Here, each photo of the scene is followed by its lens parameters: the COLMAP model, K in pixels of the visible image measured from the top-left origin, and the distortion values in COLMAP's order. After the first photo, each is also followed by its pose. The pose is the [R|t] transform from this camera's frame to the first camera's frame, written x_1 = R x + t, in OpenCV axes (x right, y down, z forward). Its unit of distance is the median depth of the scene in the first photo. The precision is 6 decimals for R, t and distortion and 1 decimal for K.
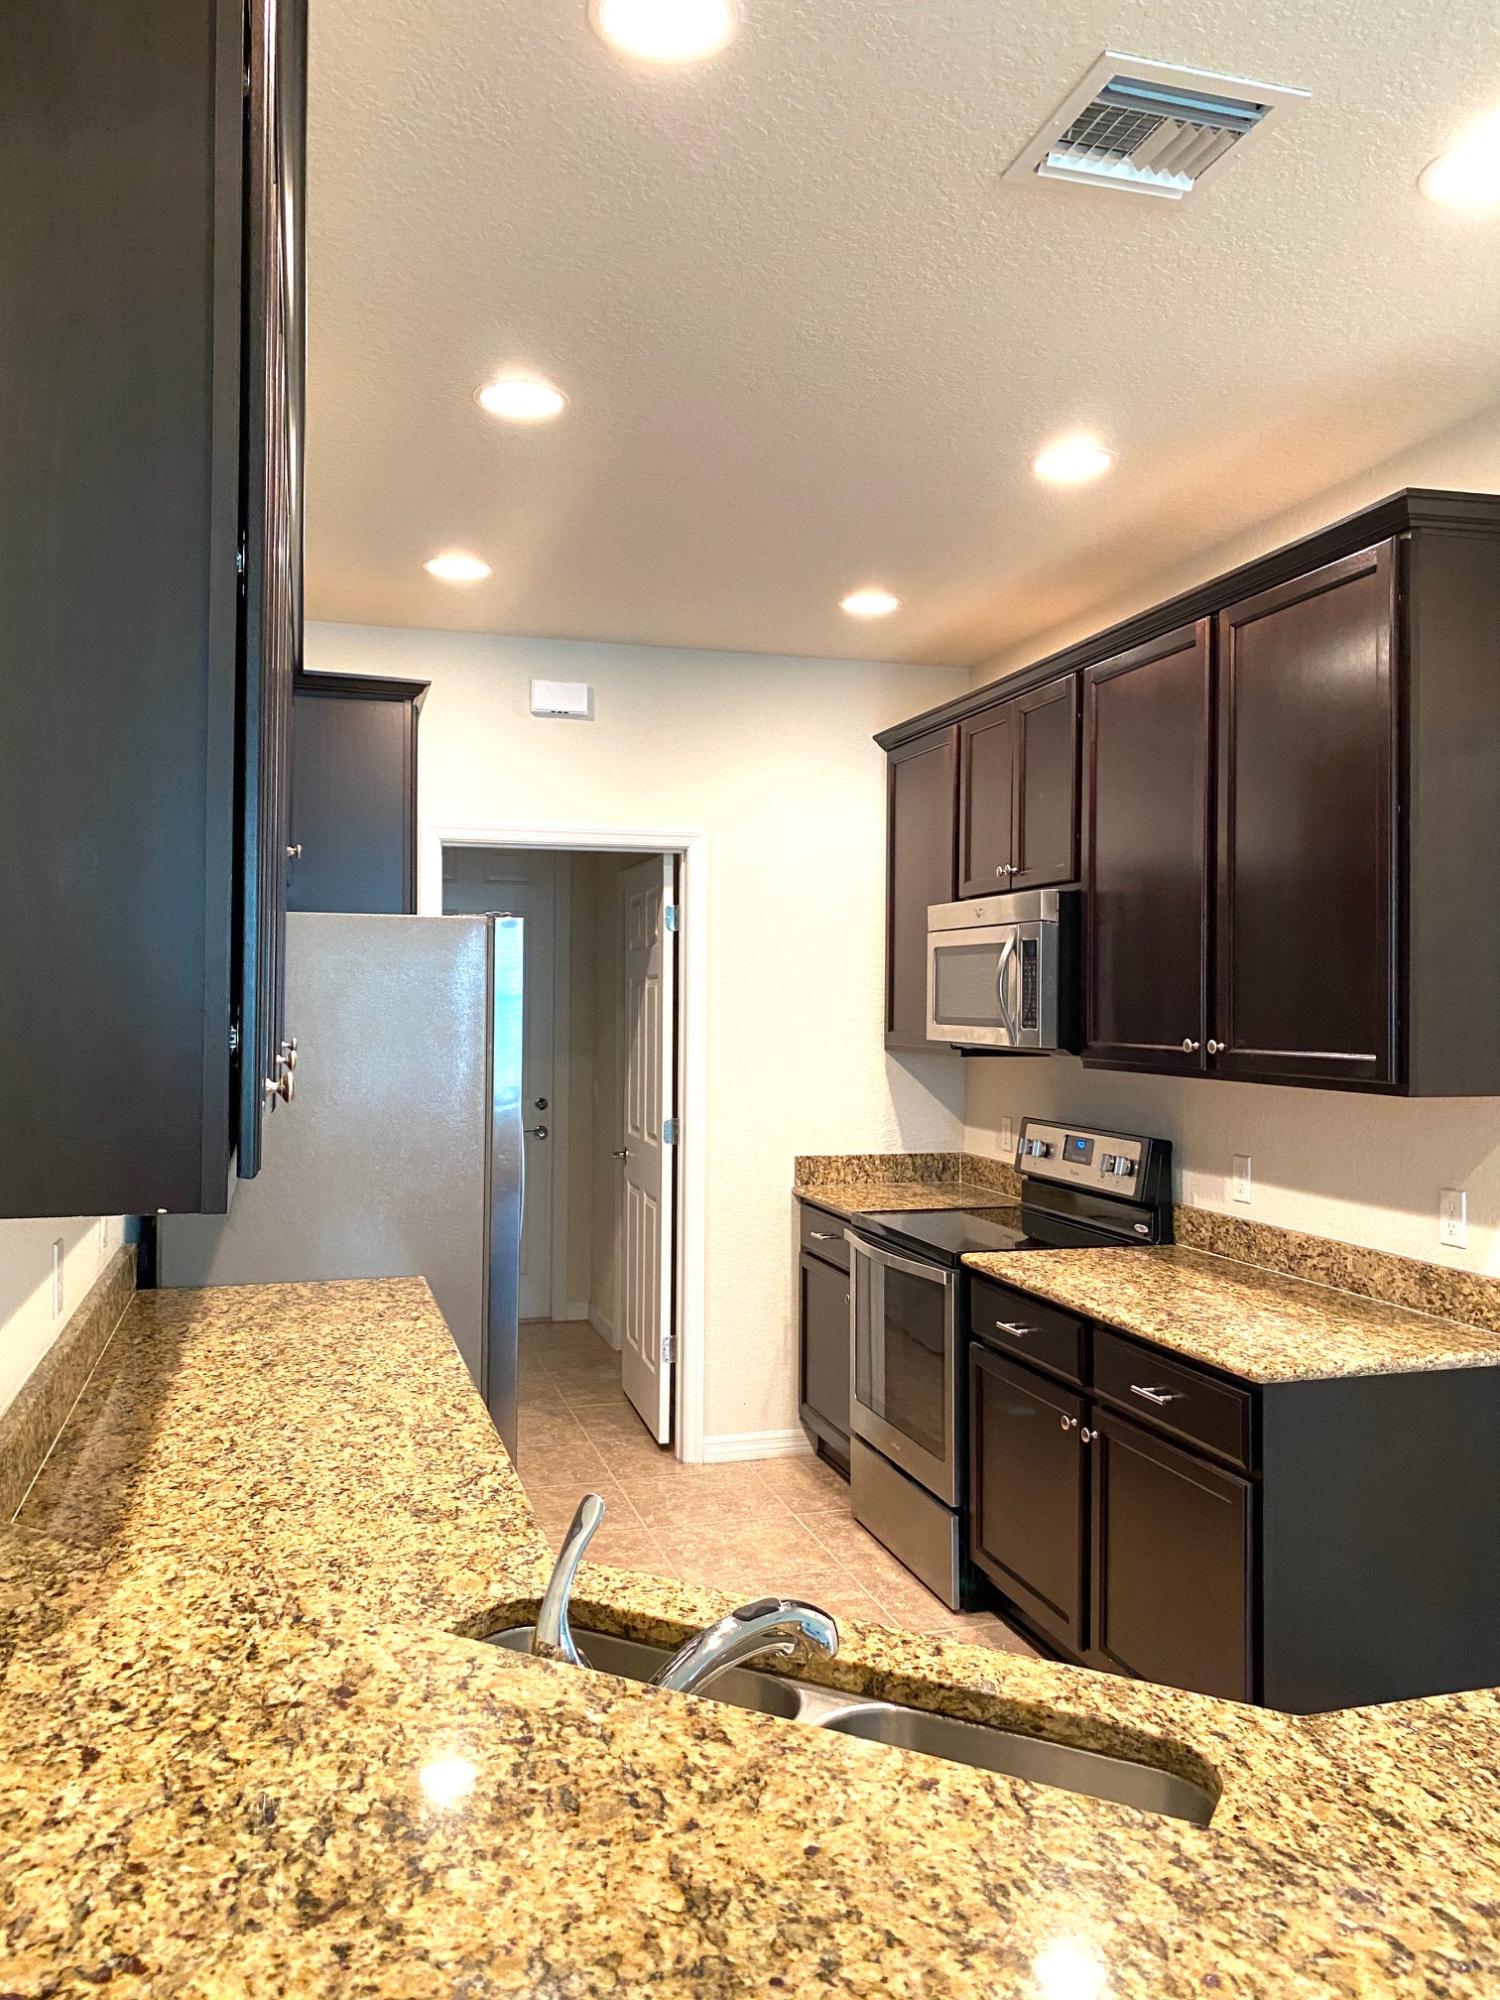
lens RADIAL K [[1638.1, 0, 750.0], [0, 1638.1, 1000.0], [0, 0, 1]] dist [-0.003639, -0.003806]
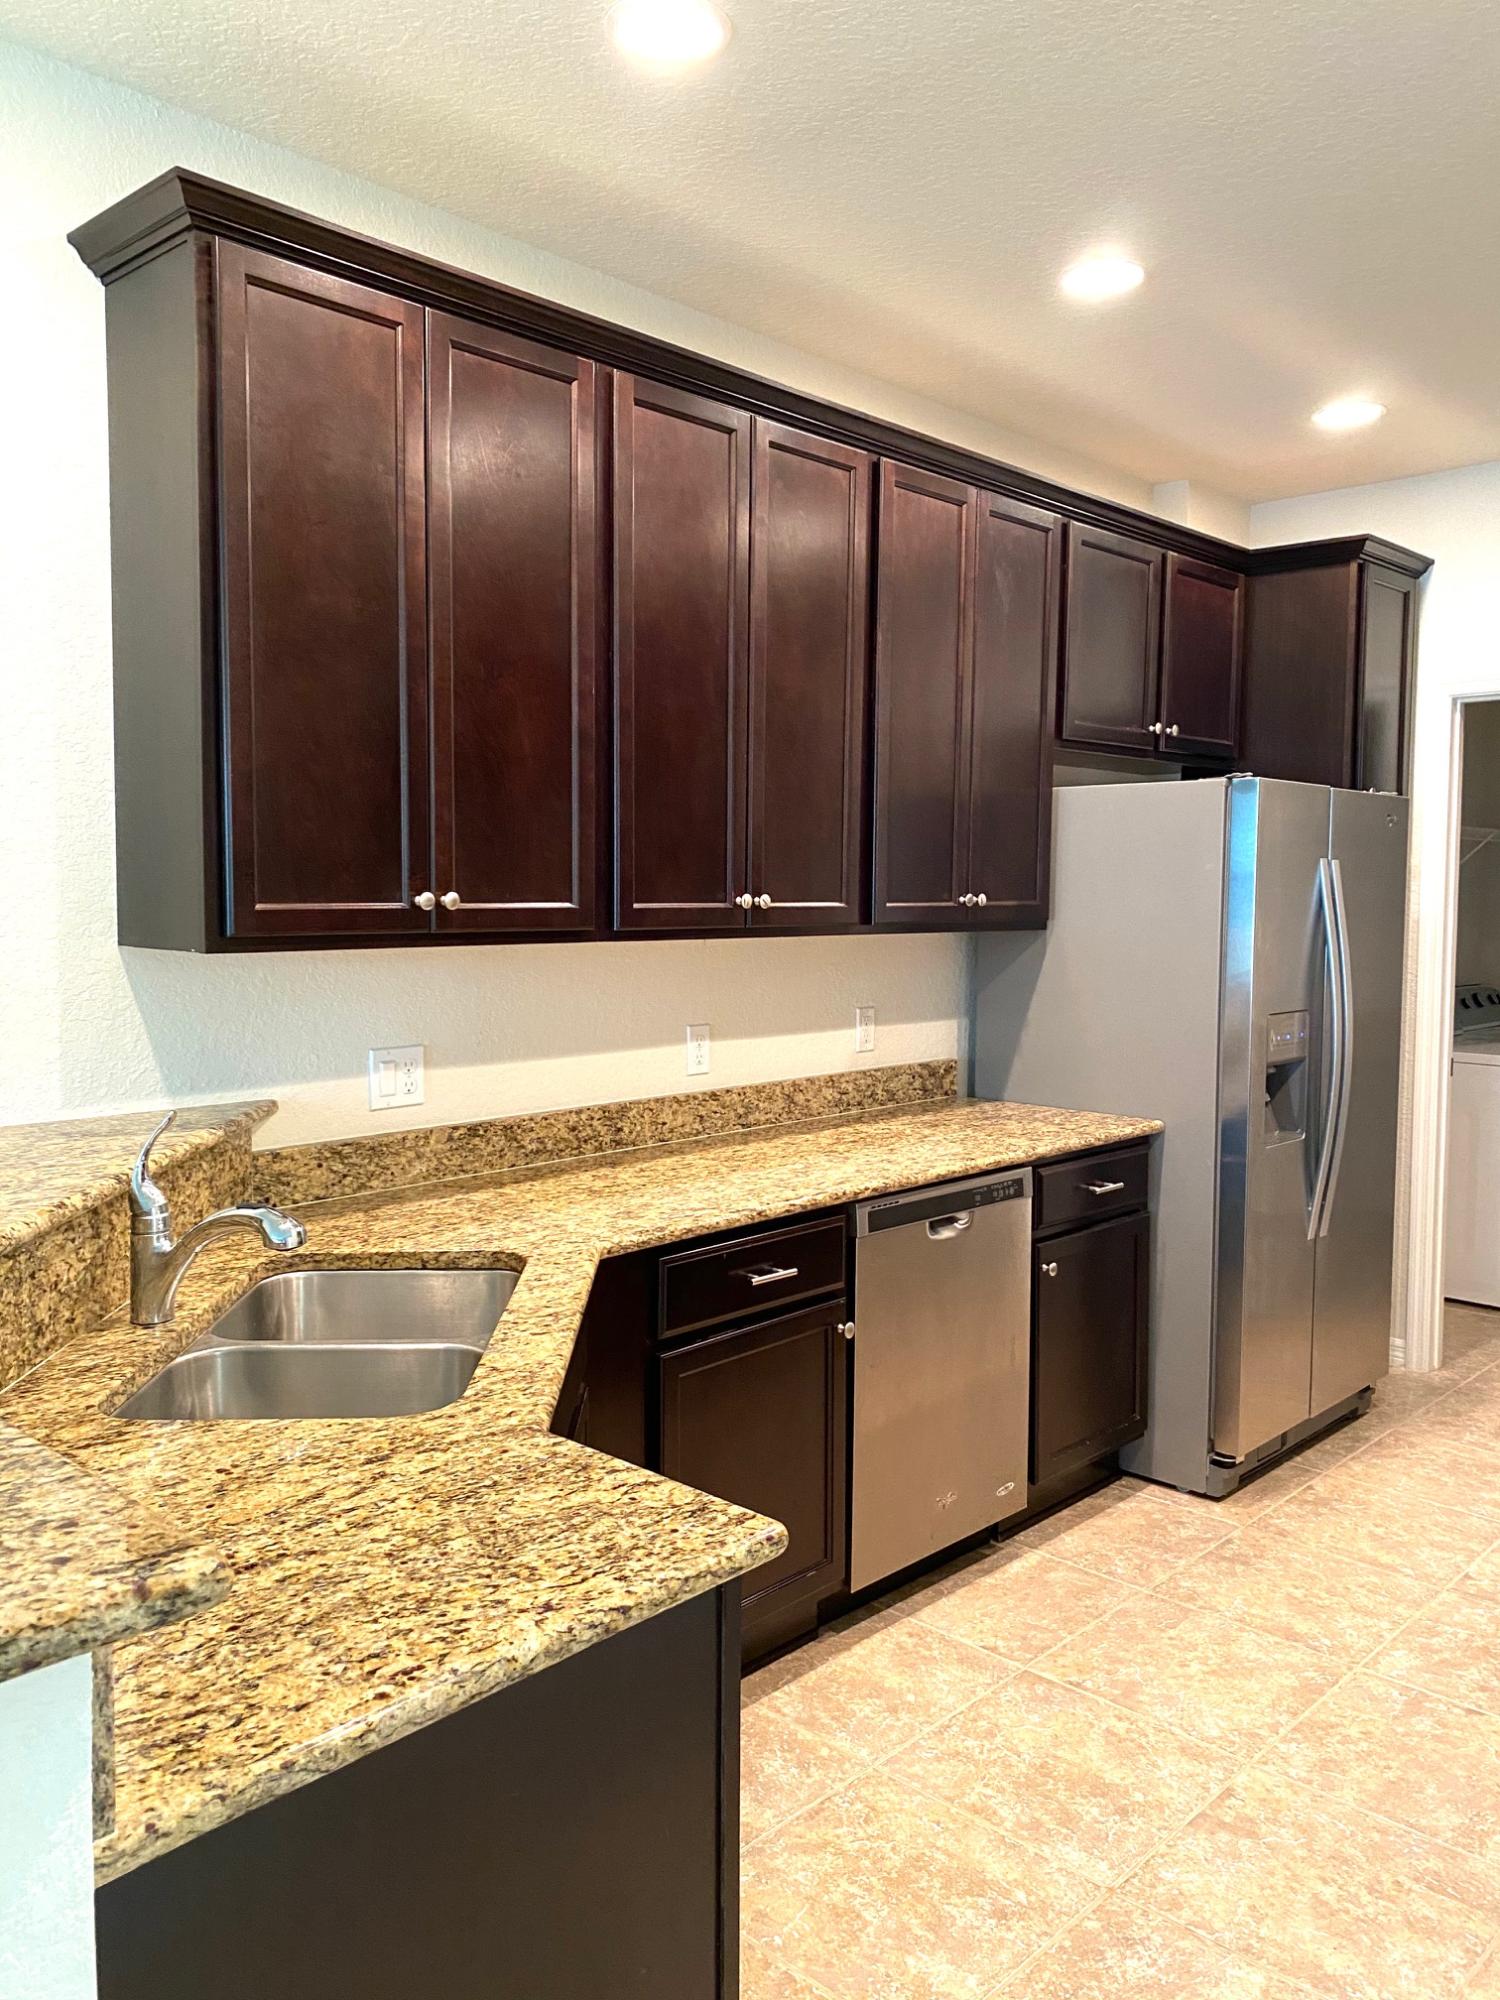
lens RADIAL K [[1504.7, 0, 750.0], [0, 1504.7, 1000.0], [0, 0, 1]] dist [-0.001901, -0.010516]
pose [[0.505015, 0.065806, -0.860598, 1.404723], [-0.004255, 0.997267, 0.073760, 0.024505], [0.863100, -0.033588, 0.503915, 0.574663]]
